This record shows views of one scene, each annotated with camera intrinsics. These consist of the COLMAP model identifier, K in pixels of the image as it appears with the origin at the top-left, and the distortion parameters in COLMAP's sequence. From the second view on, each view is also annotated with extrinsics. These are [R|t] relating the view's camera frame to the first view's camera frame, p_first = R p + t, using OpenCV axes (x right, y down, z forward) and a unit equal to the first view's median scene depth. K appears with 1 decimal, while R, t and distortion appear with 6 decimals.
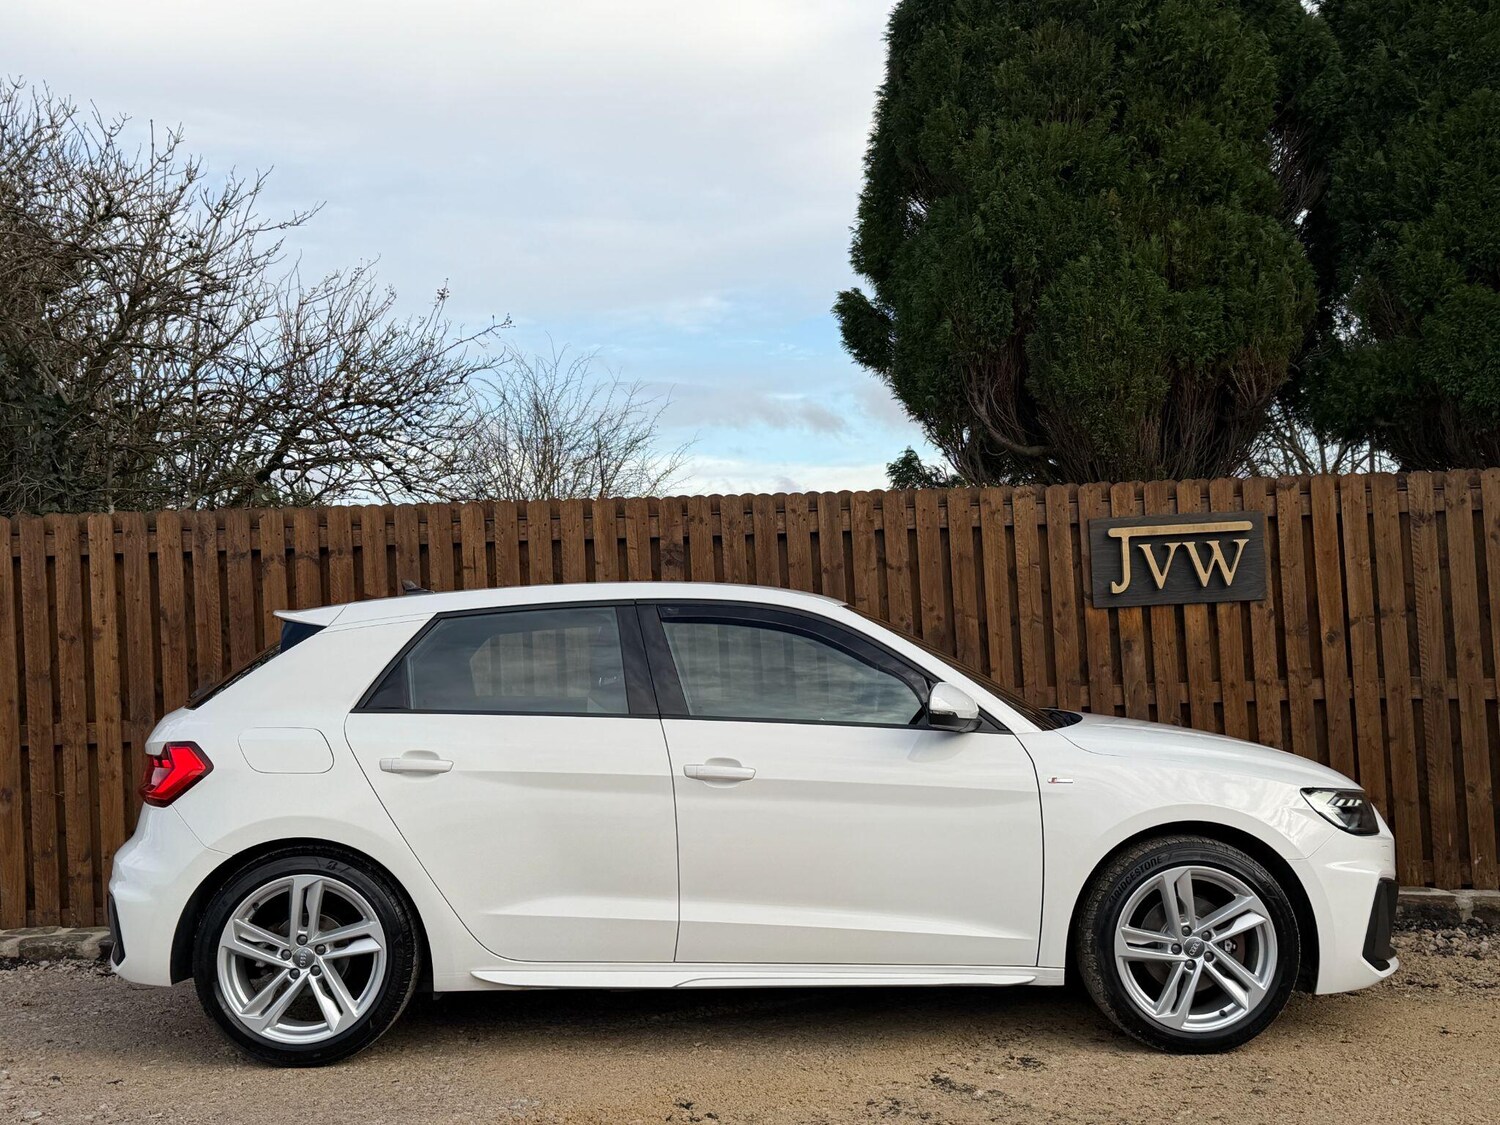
lens RADIAL K [[1658.6, 0, 749.8], [0, 1658.6, 568.5], [0, 0, 1]] dist [0.204462, -0.452729]
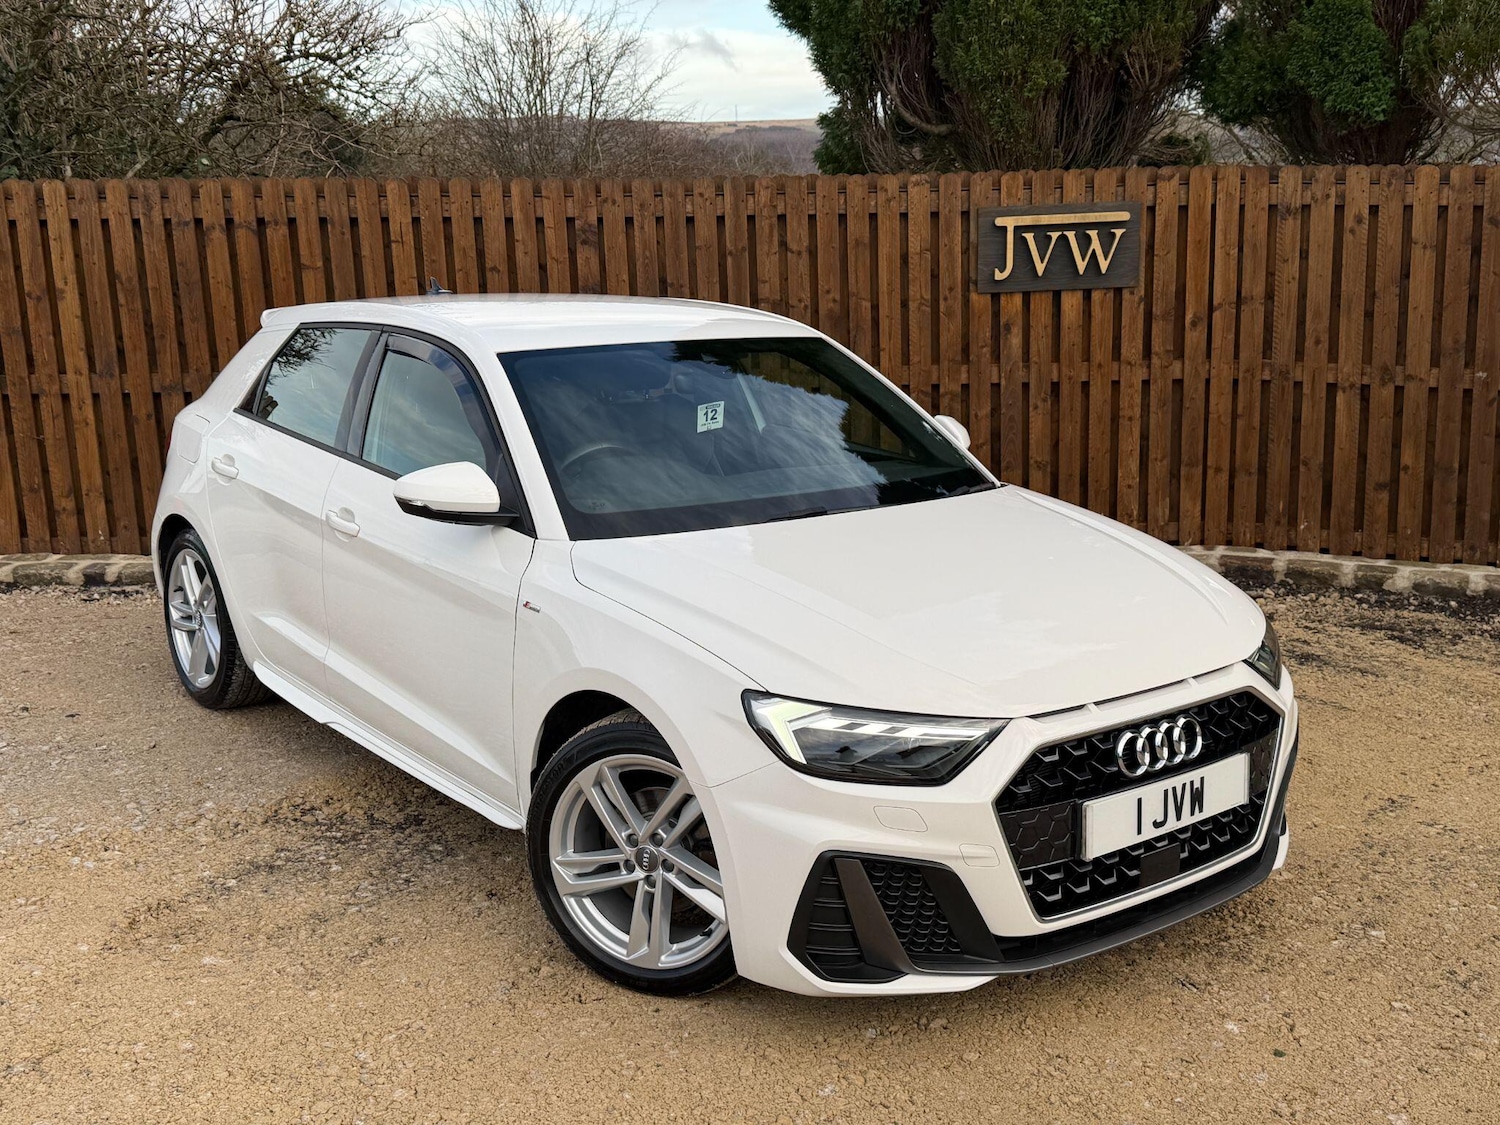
lens RADIAL K [[1600.9, 0, 750.9], [0, 1600.9, 560.9], [0, 0, 1]] dist [0.214838, -0.502867]
pose [[0.999612, 0.023510, -0.014932, 0.079045], [-0.019054, 0.968305, 0.249043, -0.065888], [0.020313, -0.248662, 0.968377, -0.056340]]
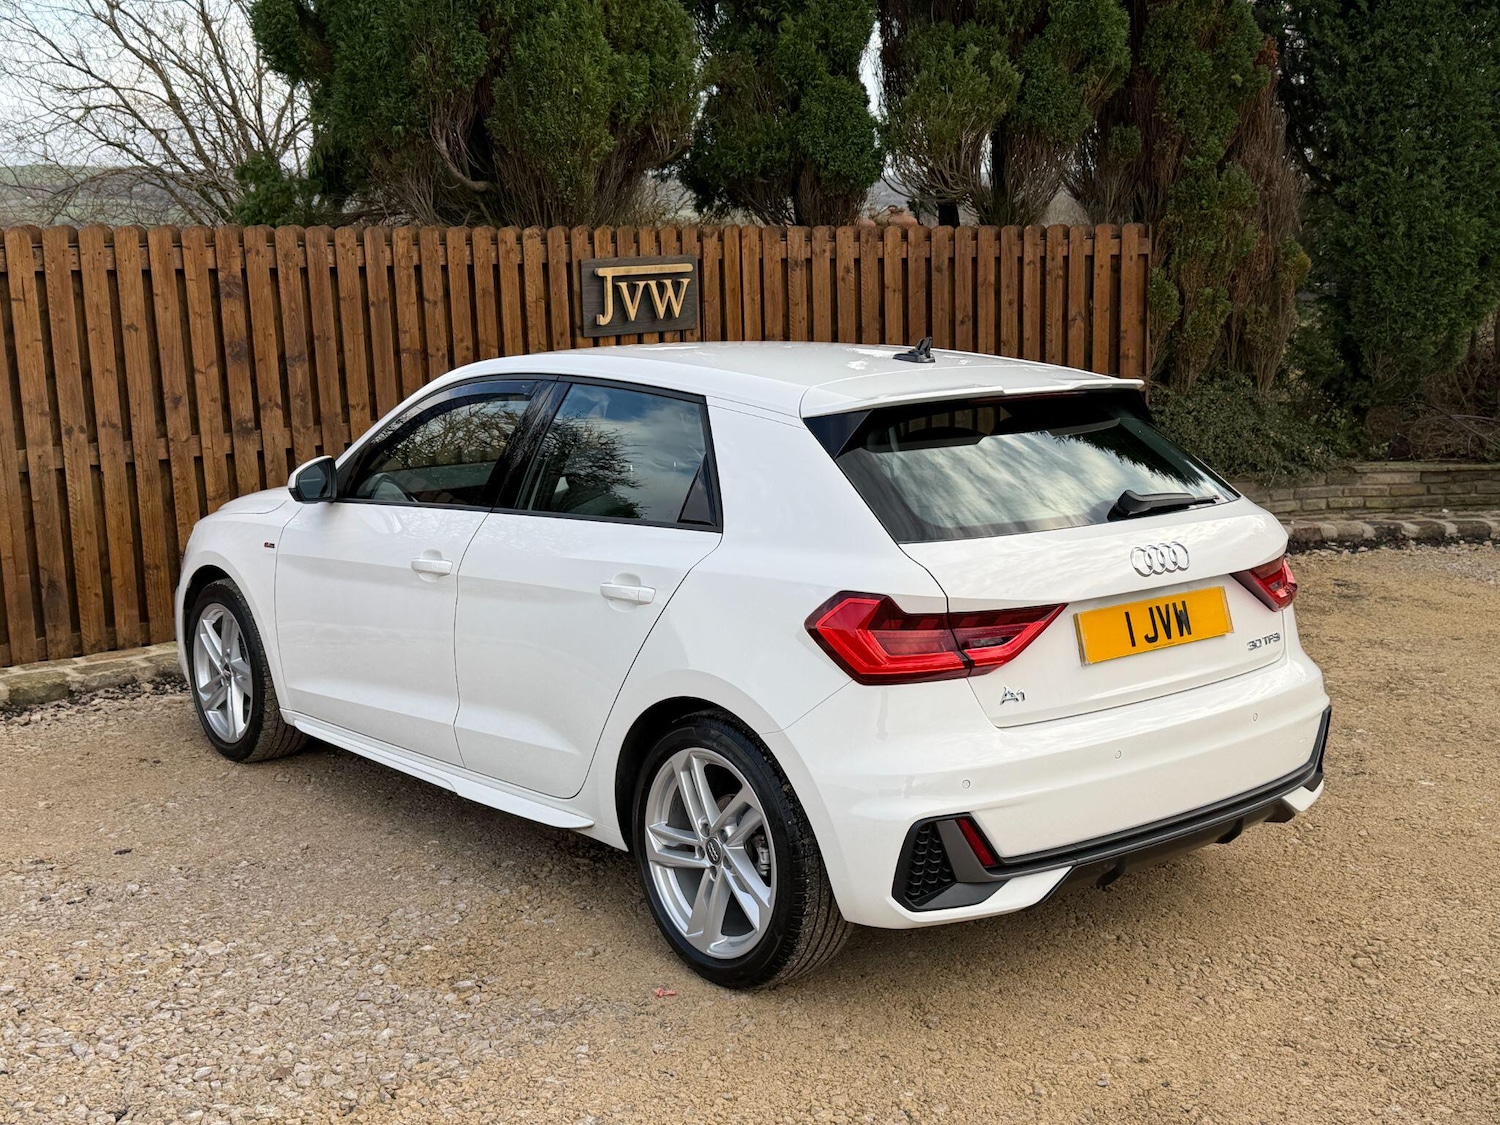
lens RADIAL K [[1699.2, 0, 744.4], [0, 1699.2, 556.5], [0, 0, 1]] dist [0.213372, -0.513954]
pose [[0.772968, -0.095015, 0.627290, -0.470427], [-0.026729, 0.982968, 0.181825, -0.045864], [-0.633882, -0.157312, 0.757263, 0.002374]]
